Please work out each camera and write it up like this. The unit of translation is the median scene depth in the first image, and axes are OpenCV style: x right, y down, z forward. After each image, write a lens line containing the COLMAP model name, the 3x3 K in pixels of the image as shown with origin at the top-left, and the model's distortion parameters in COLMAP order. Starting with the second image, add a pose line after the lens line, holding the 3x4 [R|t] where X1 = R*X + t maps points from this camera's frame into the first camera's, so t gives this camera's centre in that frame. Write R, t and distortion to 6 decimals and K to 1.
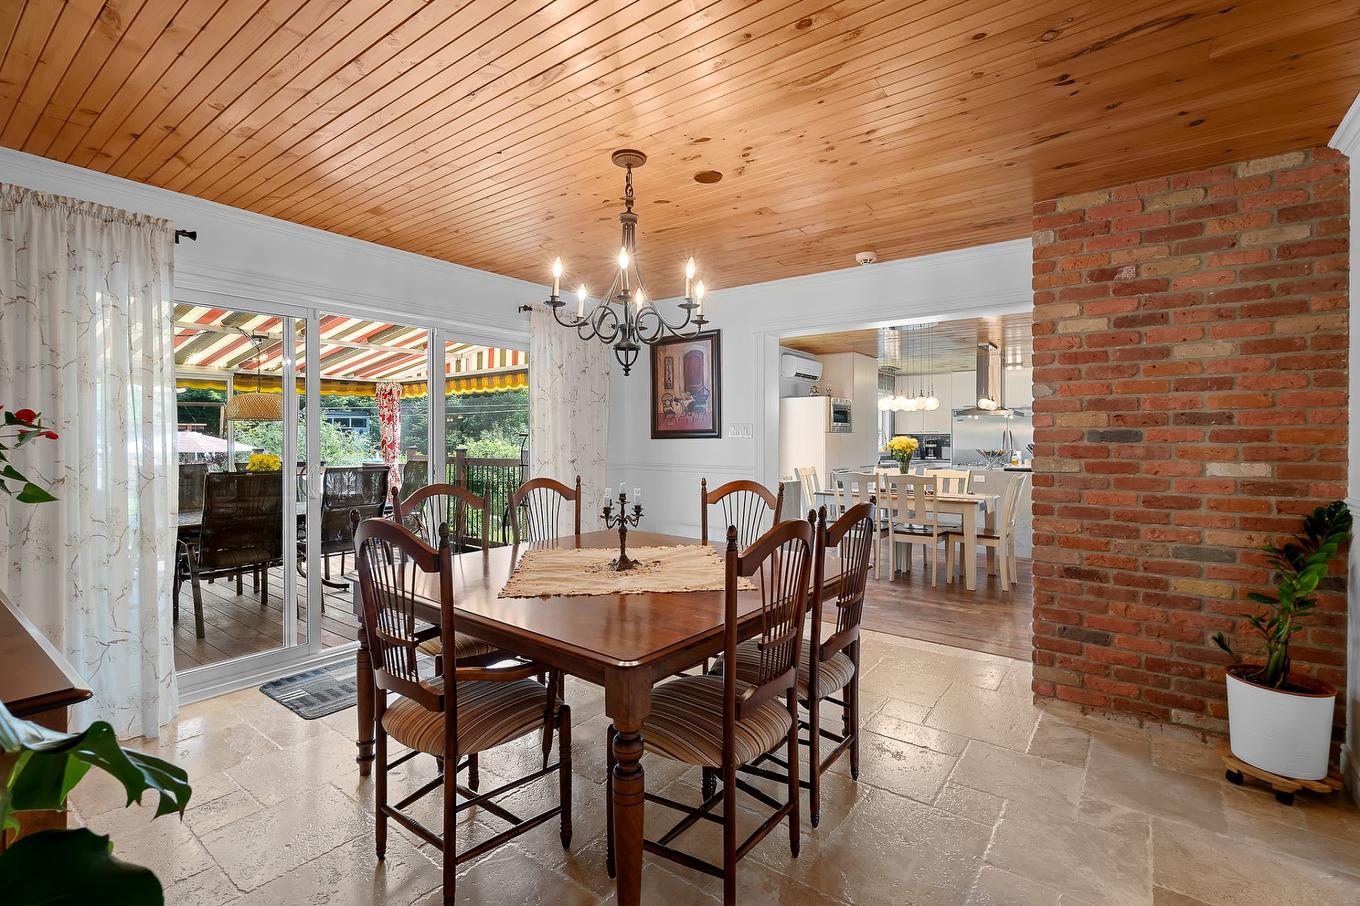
lens RADIAL K [[623.5, 0, 675.9], [0, 623.5, 442.7], [0, 0, 1]] dist [0.000104, 0.000408]
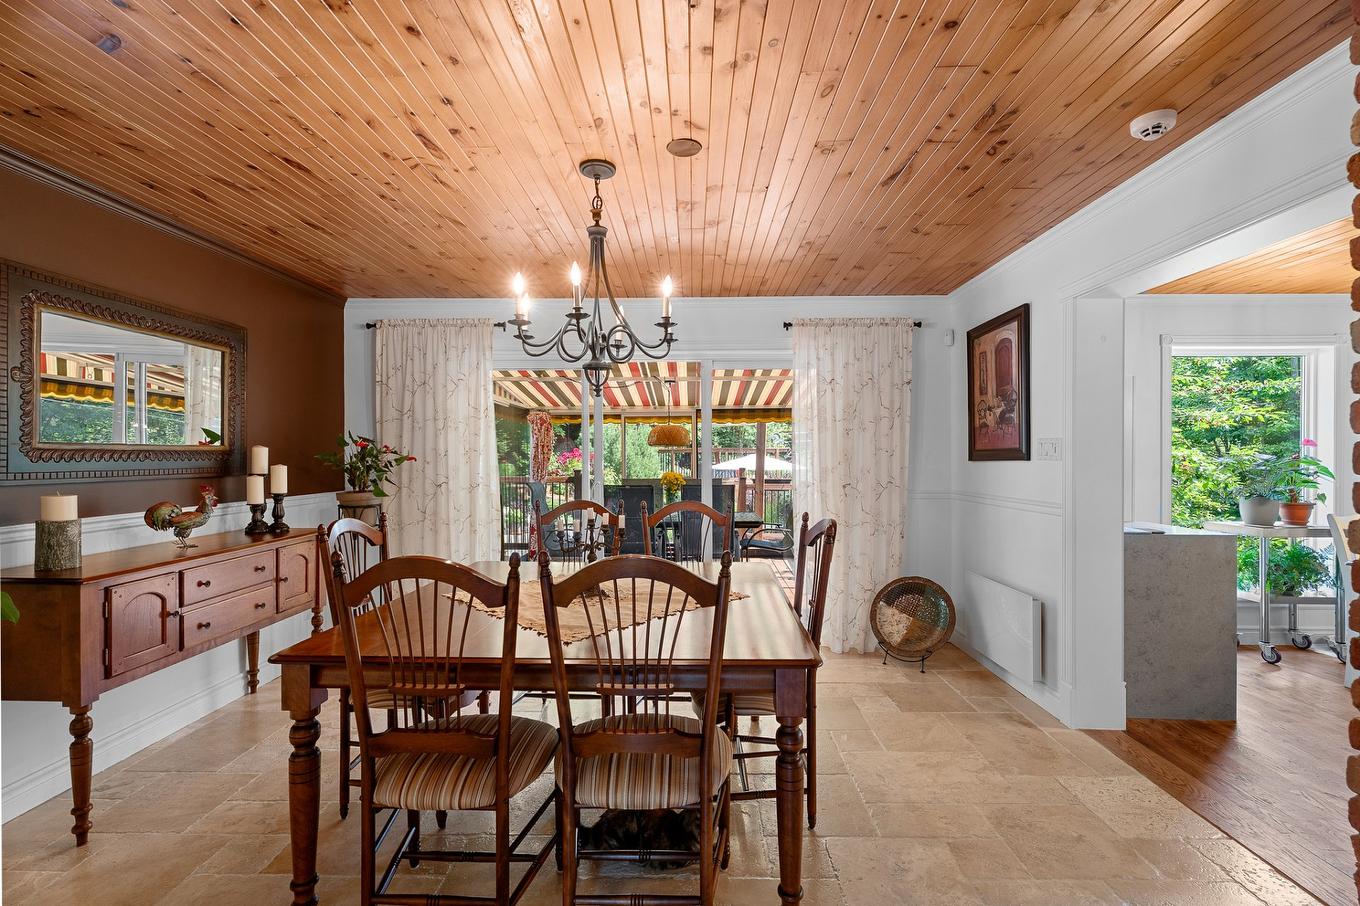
lens RADIAL K [[623.5, 0, 680.6], [0, 623.5, 463.2], [0, 0, 1]] dist [0.000104, 0.000408]
pose [[0.577853, 0.003929, -0.816131, 0.419787], [-0.005110, 0.999986, 0.001196, -0.002785], [0.816125, 0.003479, 0.577865, 0.294072]]
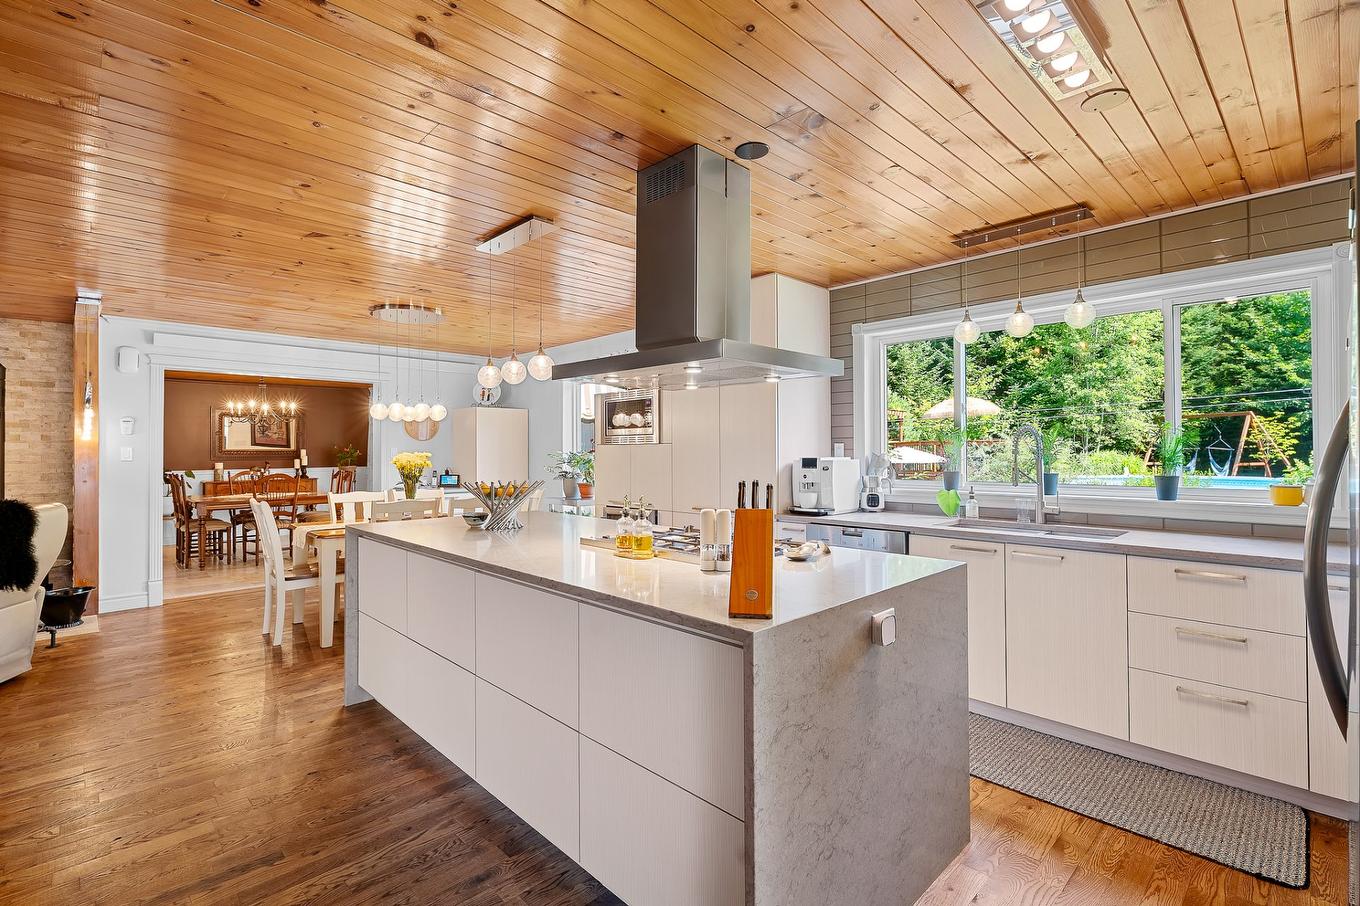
lens RADIAL K [[623.5, 0, 680.7], [0, 623.5, 448.8], [0, 0, 1]] dist [0.000104, 0.000408]
pose [[-0.167750, -0.004208, -0.985821, 0.851628], [-0.002663, 0.999989, -0.003815, -0.008434], [0.985826, 0.001986, -0.167759, 0.999936]]
